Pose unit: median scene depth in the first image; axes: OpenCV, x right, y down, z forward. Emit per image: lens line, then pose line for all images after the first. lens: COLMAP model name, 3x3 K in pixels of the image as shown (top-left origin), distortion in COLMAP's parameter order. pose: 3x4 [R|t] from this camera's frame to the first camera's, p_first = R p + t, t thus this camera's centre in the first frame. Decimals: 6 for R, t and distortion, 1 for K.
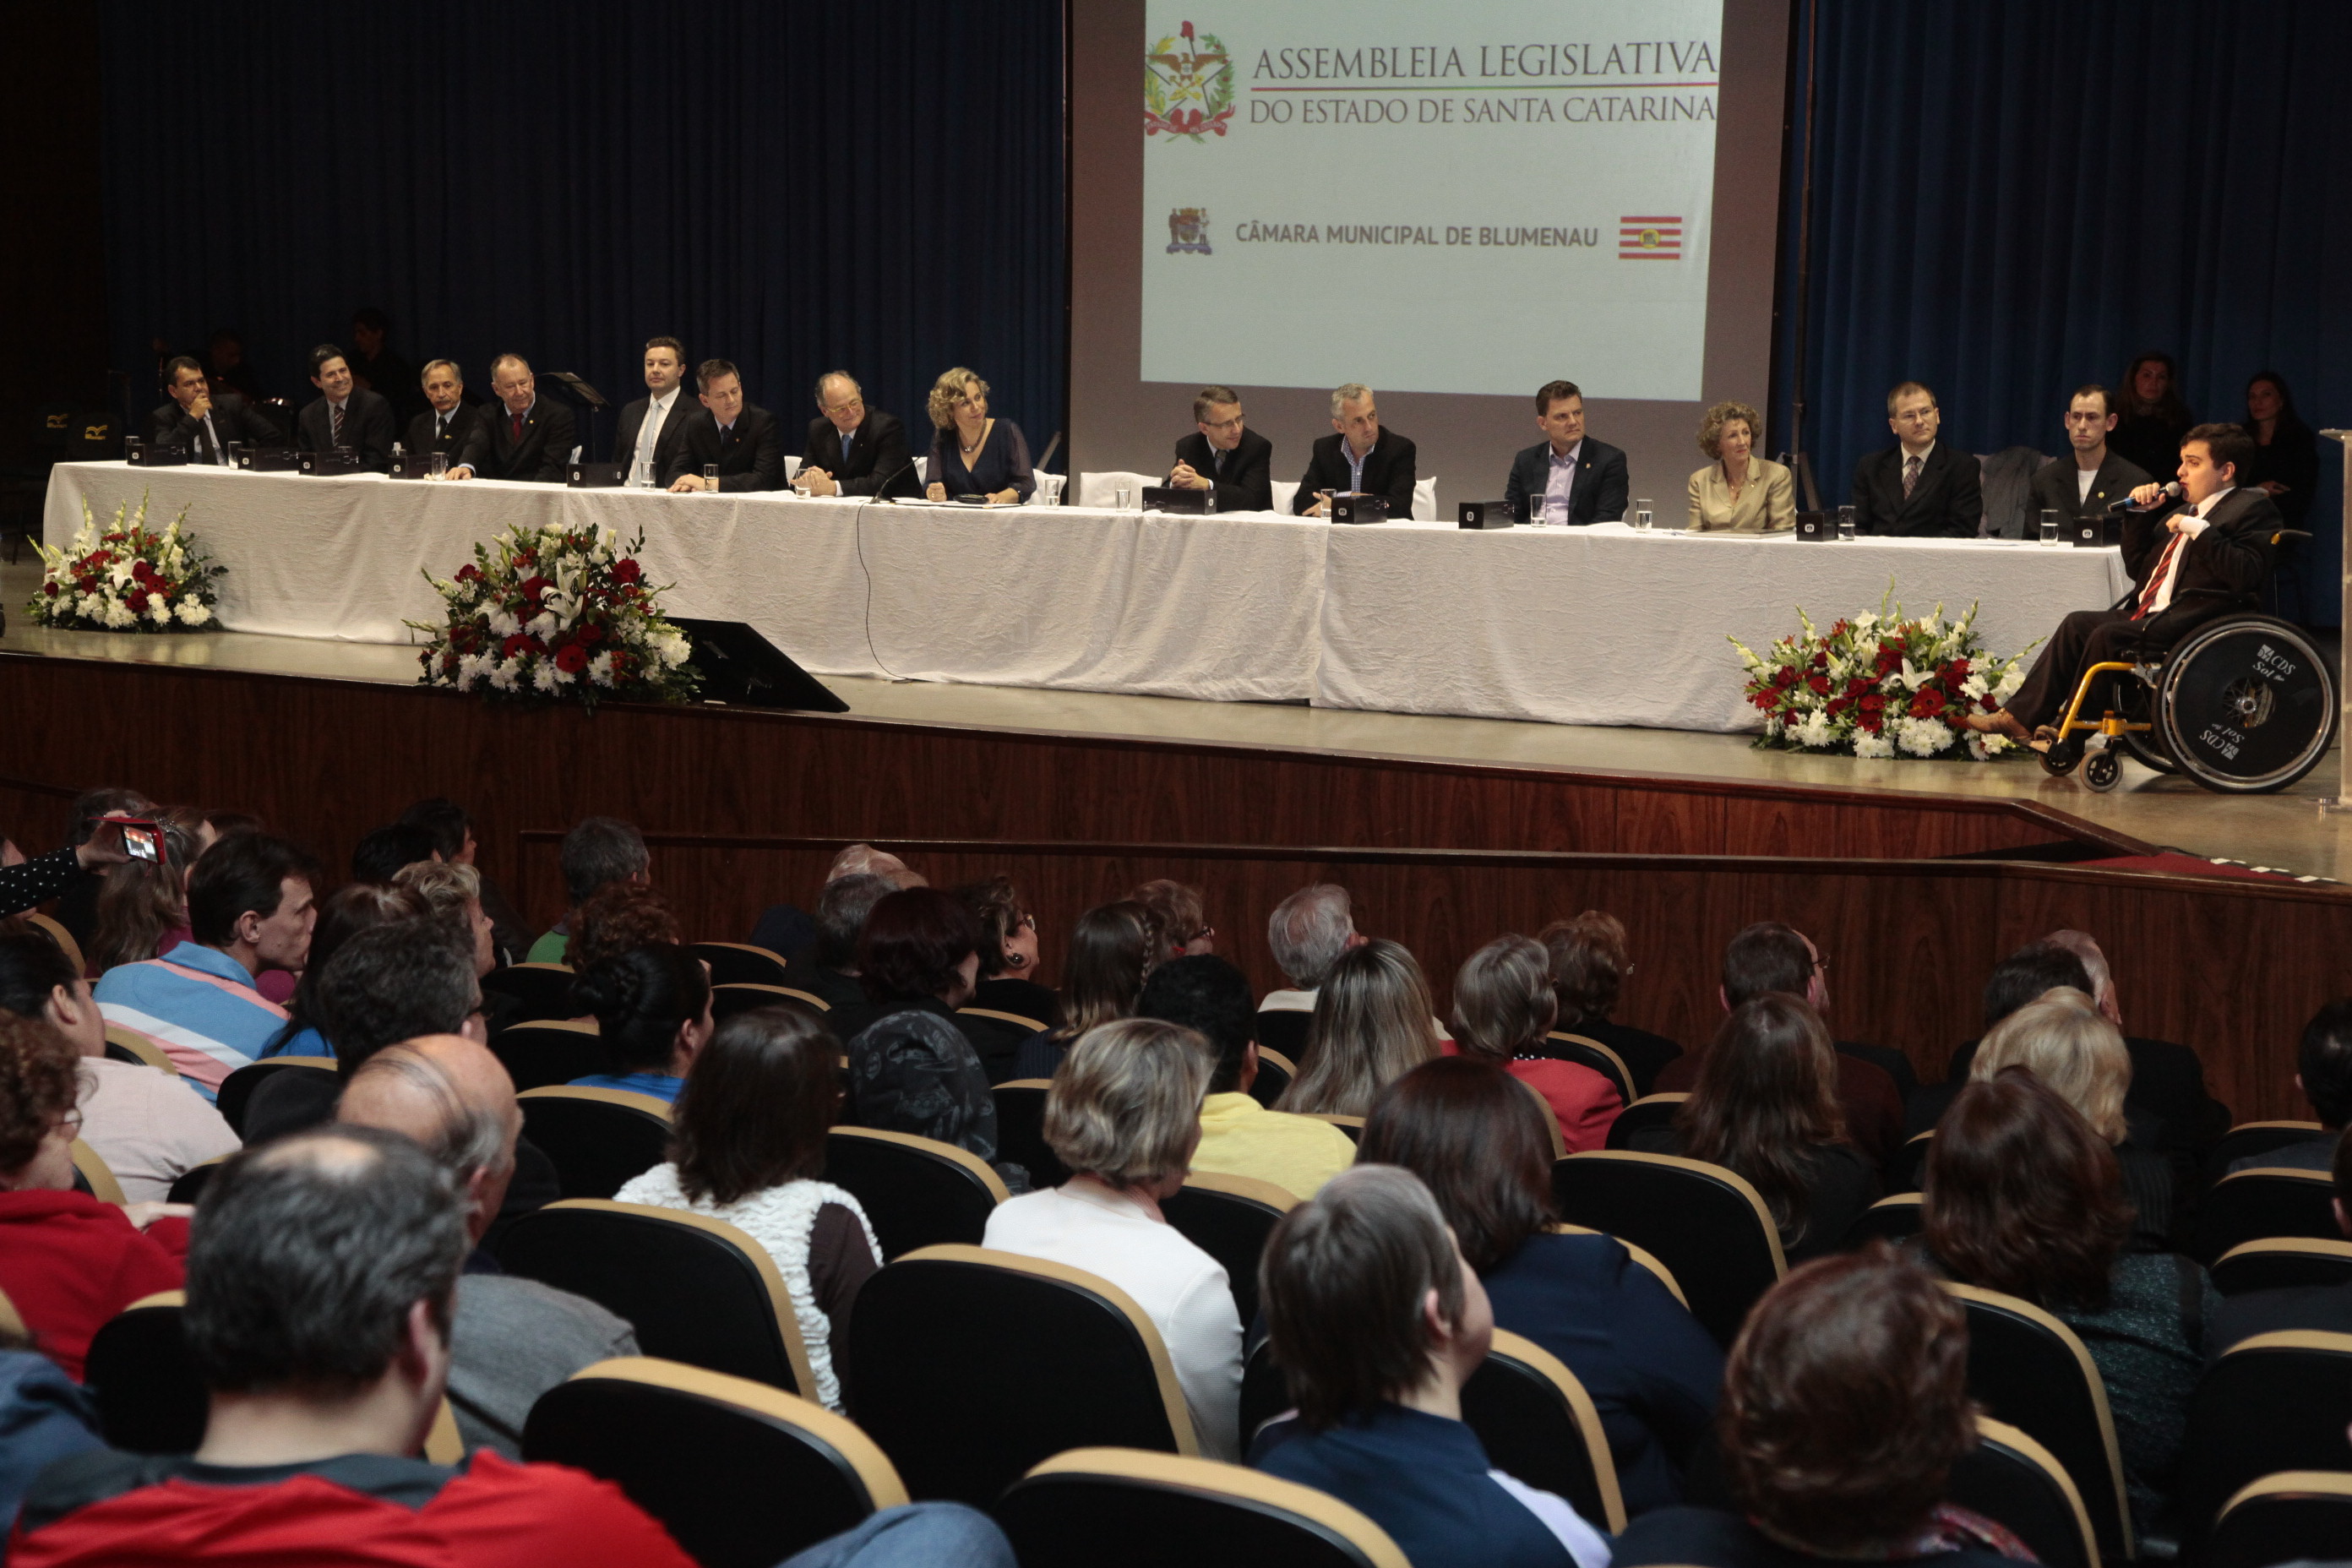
lens RADIAL K [[3998.3, 0, 1176.0], [0, 3998.3, 784.0], [0, 0, 1]] dist [0.240661, 0.223396]
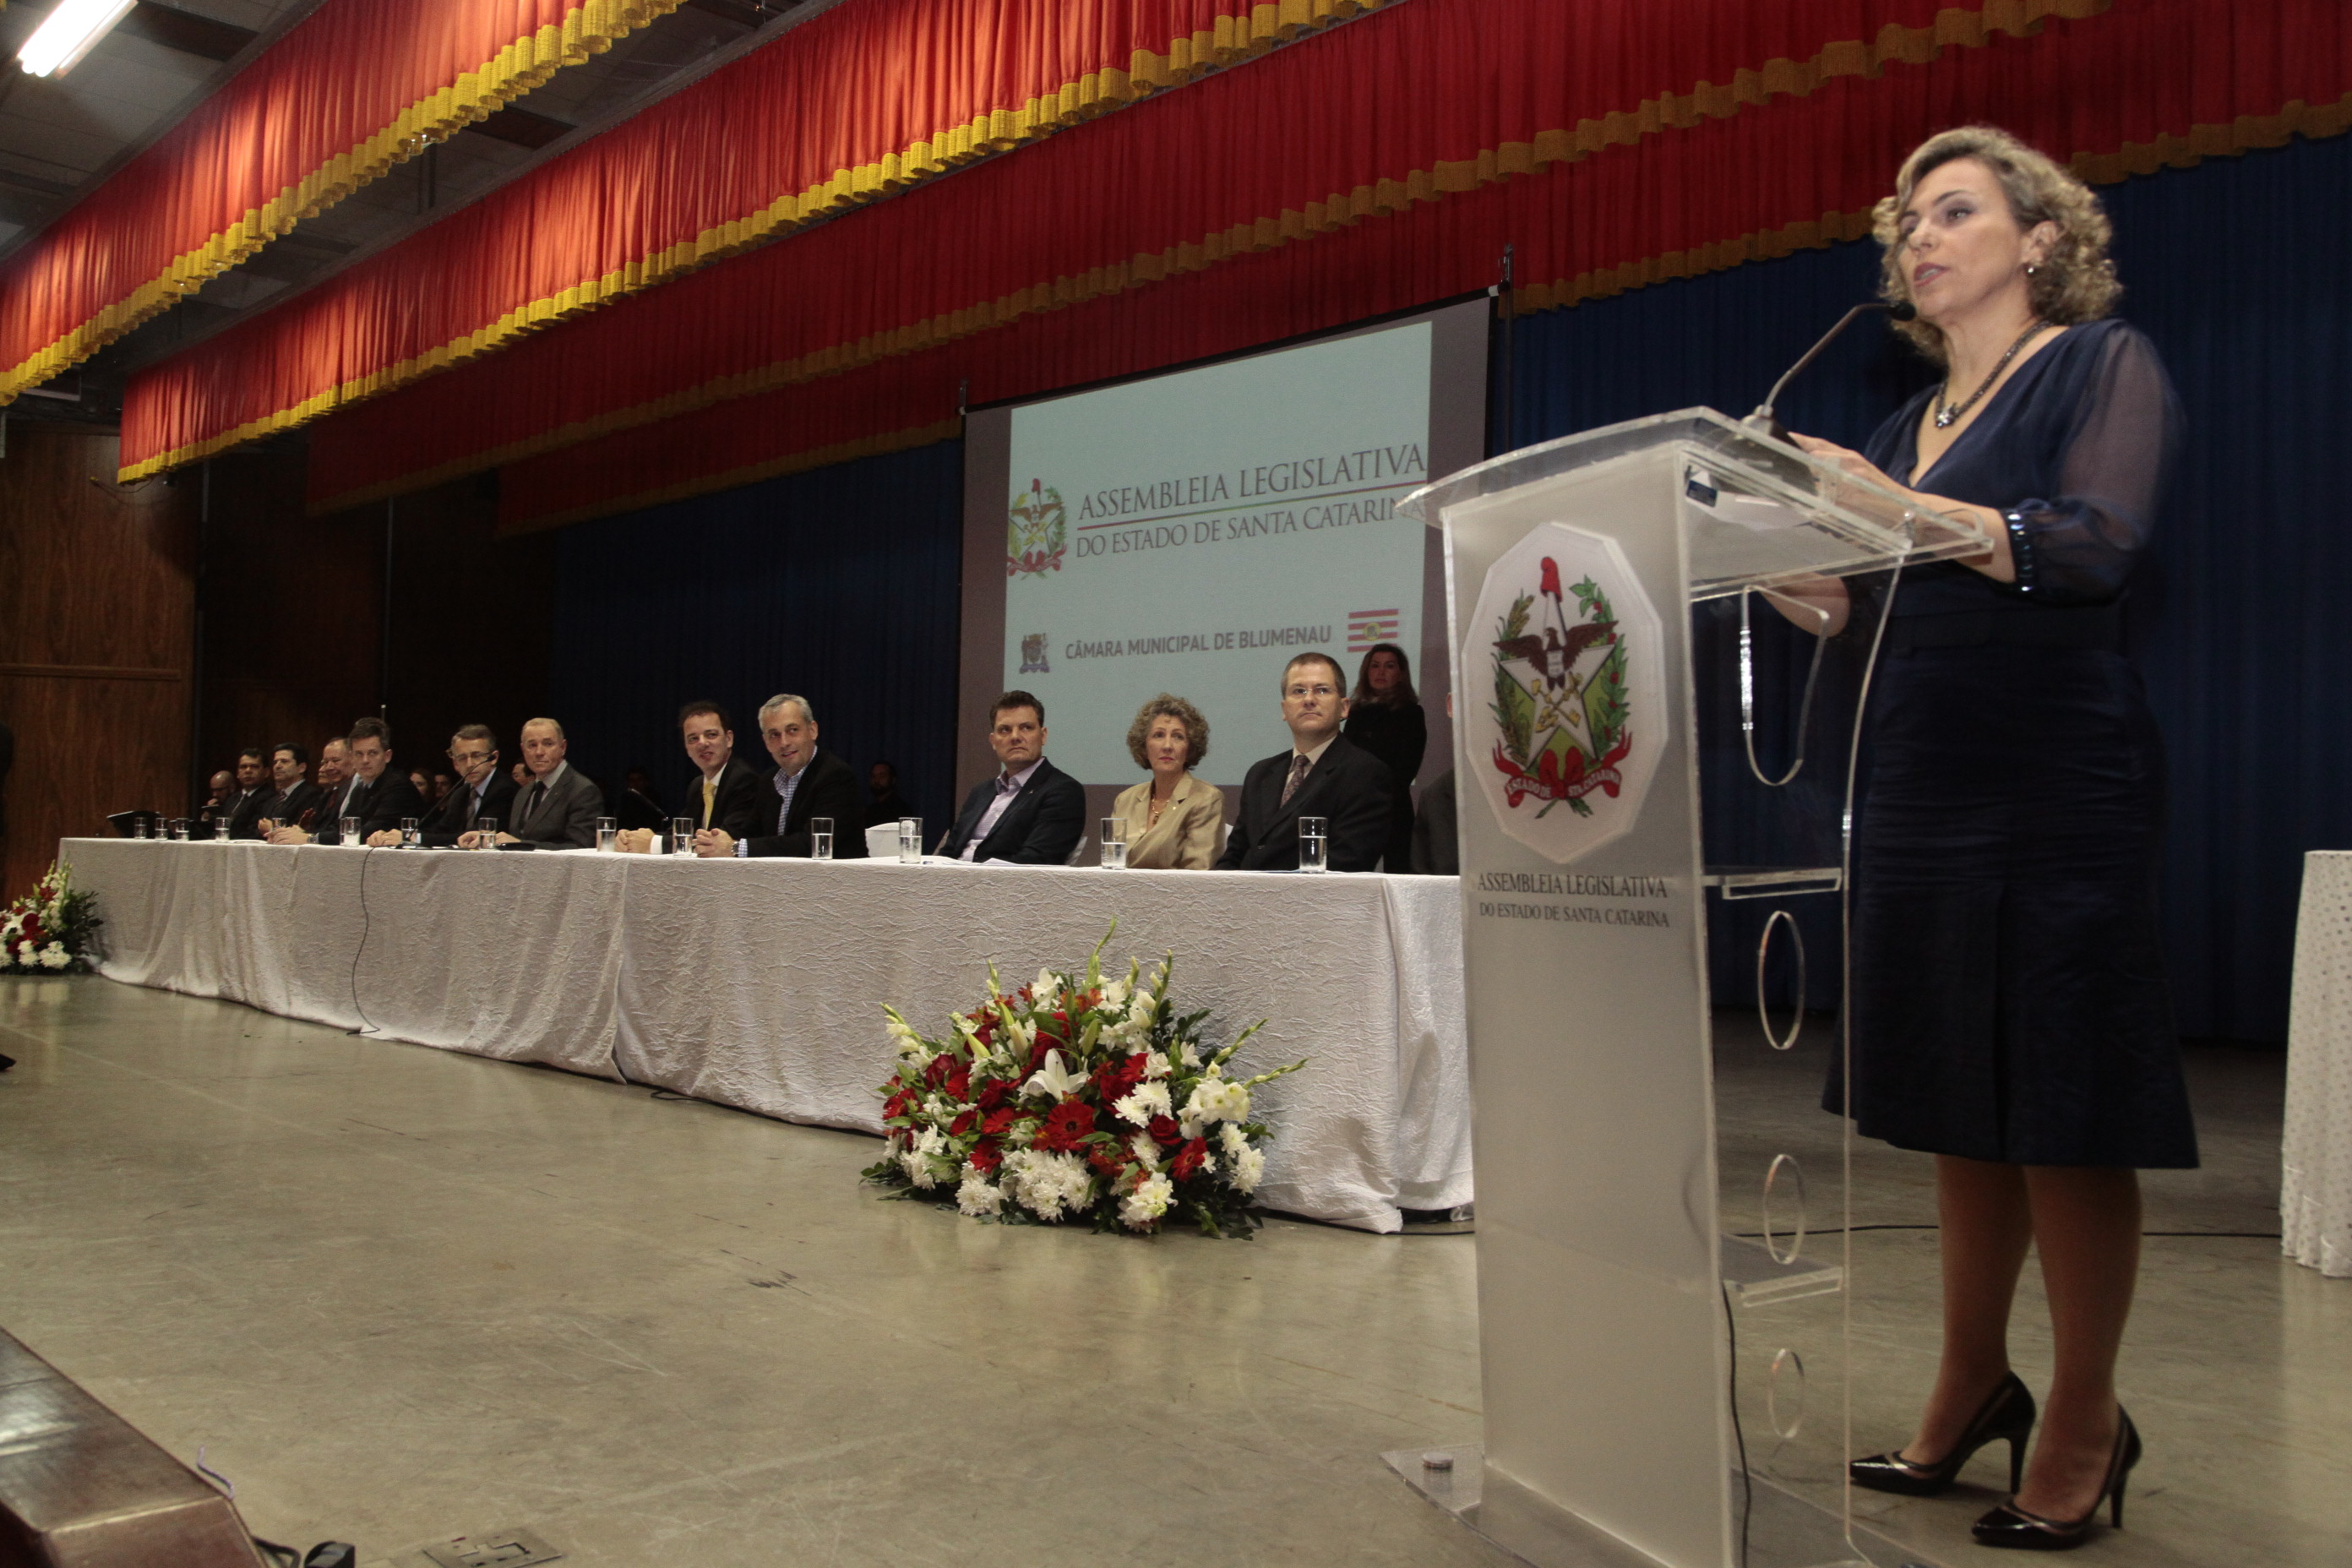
lens RADIAL K [[1903.0, 0, 1176.0], [0, 1903.0, 784.0], [0, 0, 1]] dist [-0.078807, 0.104384]
pose [[0.963892, -0.002859, -0.266279, 0.200343], [-0.039574, 0.987301, -0.153852, -0.019966], [0.263338, 0.158835, 0.951538, 0.534110]]
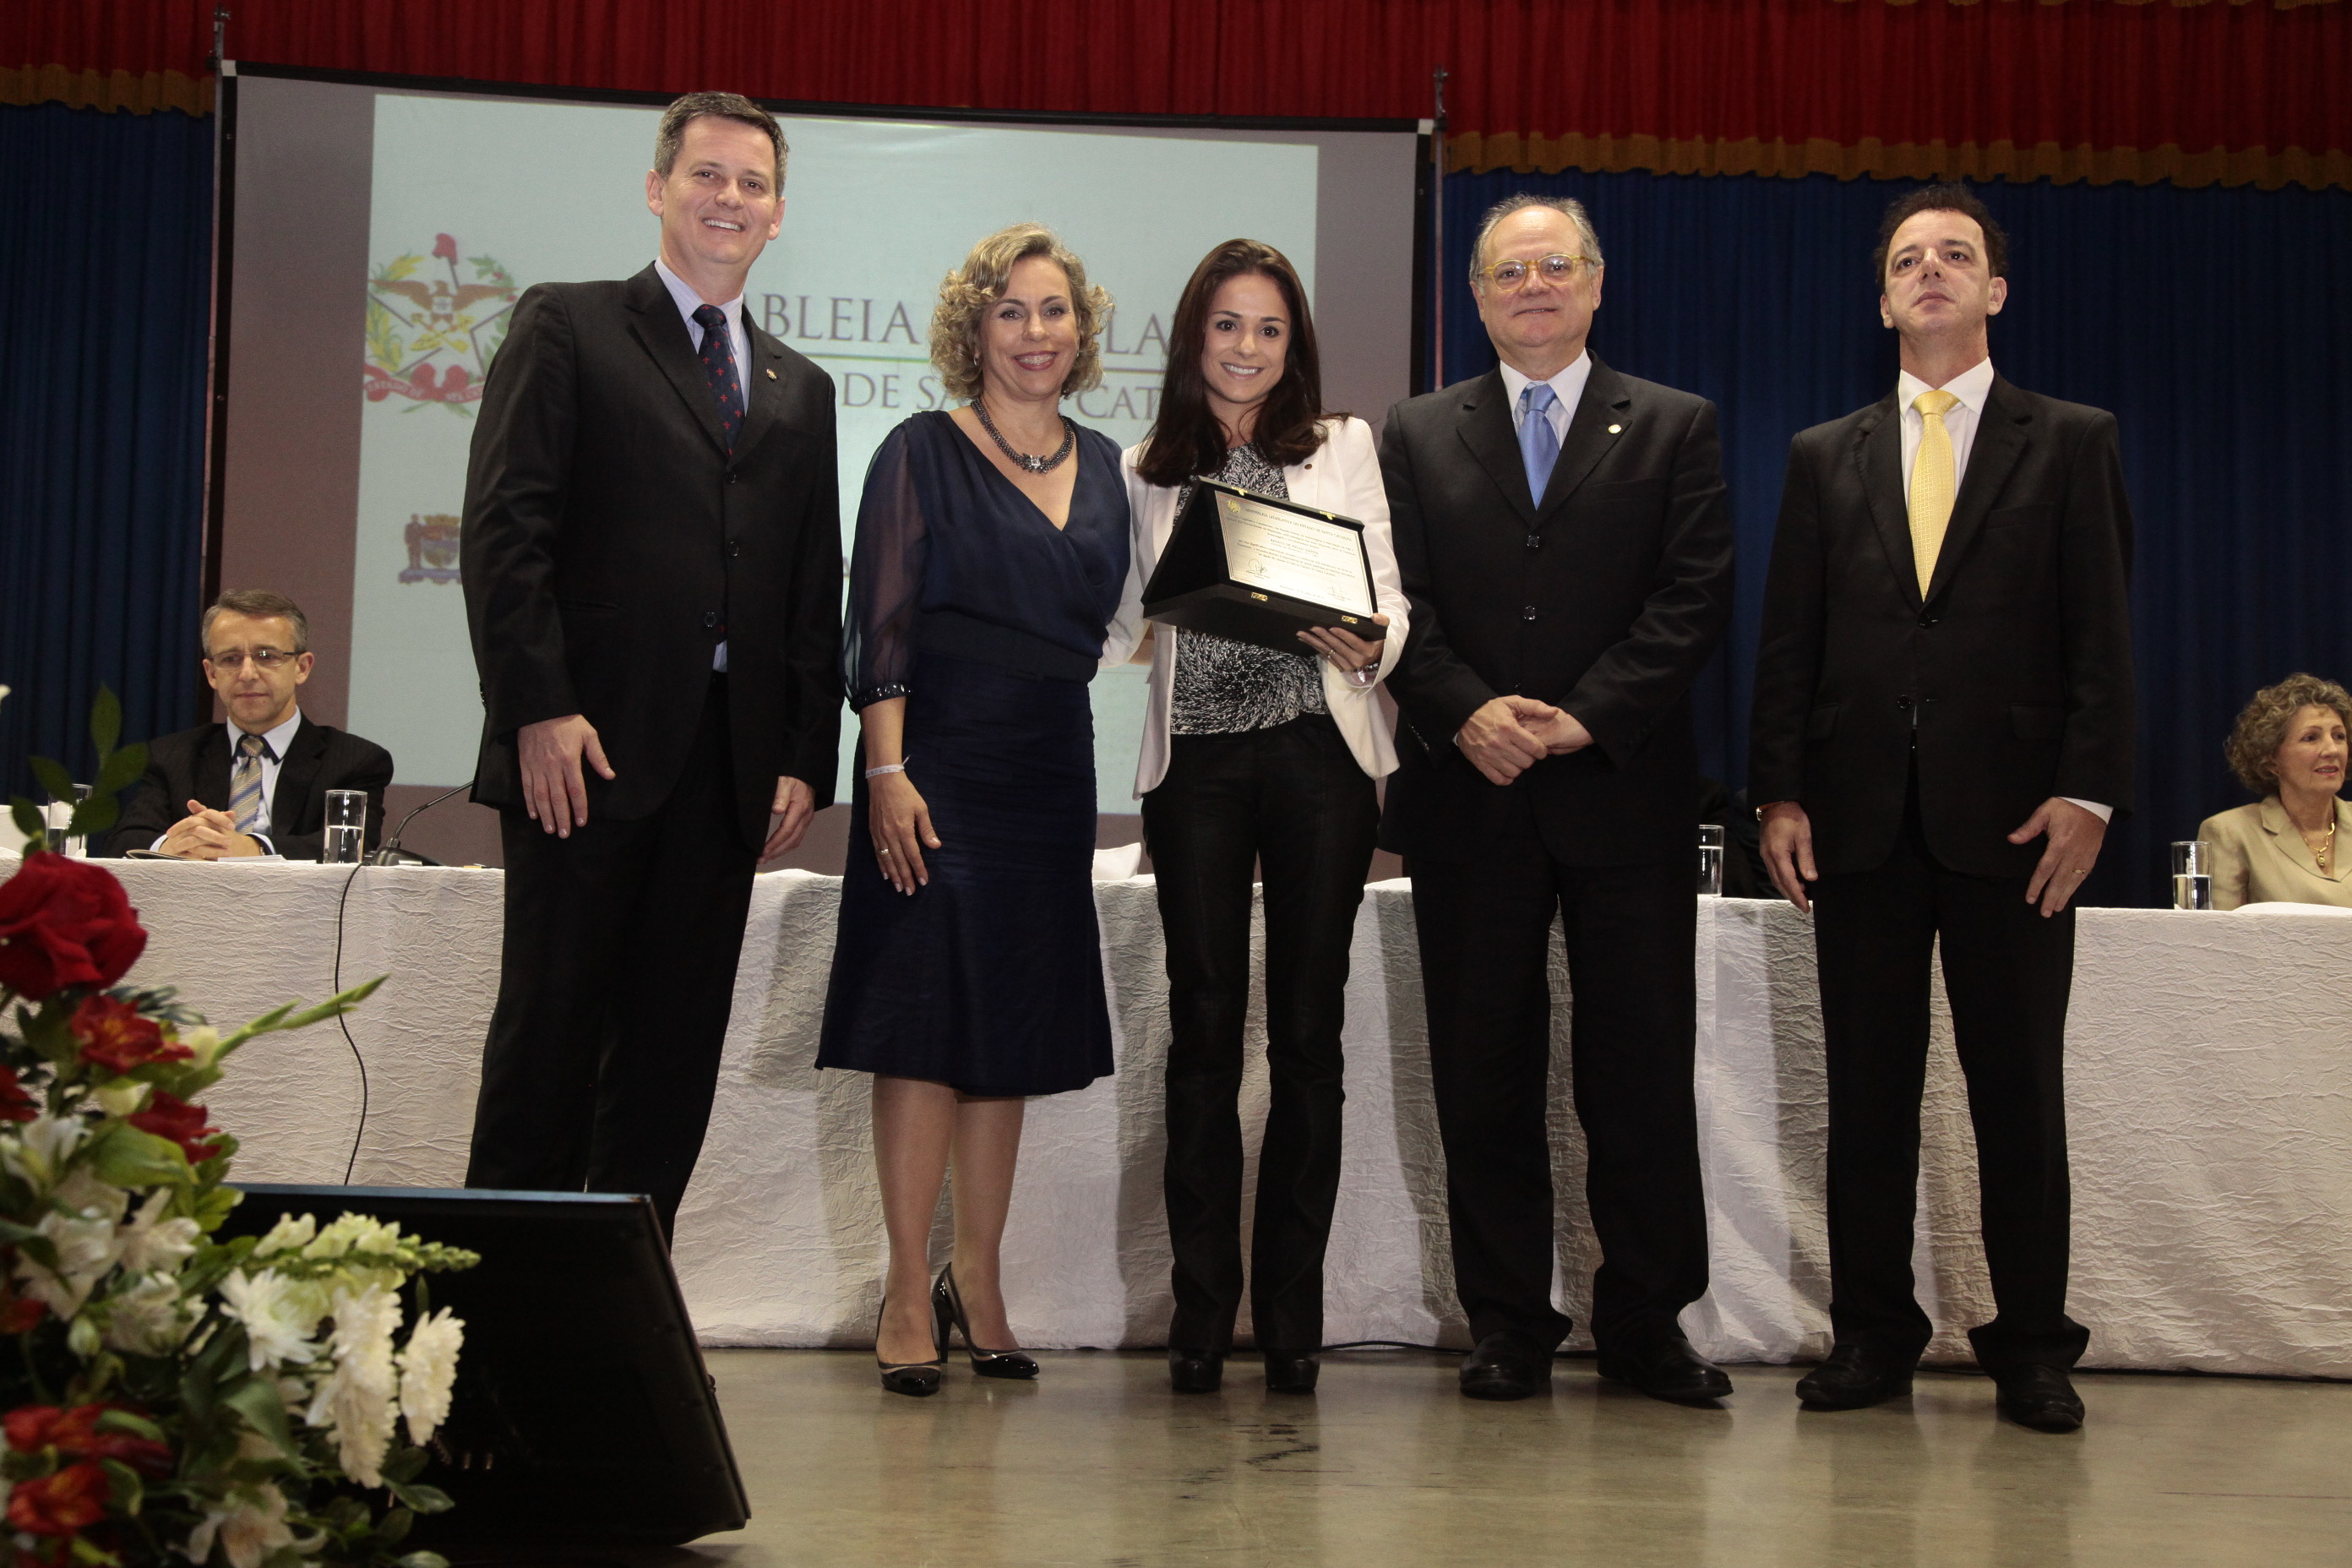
lens RADIAL K [[2528.6, 0, 1176.0], [0, 2528.6, 784.0], [0, 0, 1]] dist [0.014421, 0.217559]
pose [[0.849089, 0.050038, 0.525874, -0.114709], [0.049617, 0.983548, -0.173700, -0.027611], [-0.525914, 0.173579, 0.832637, 0.654795]]
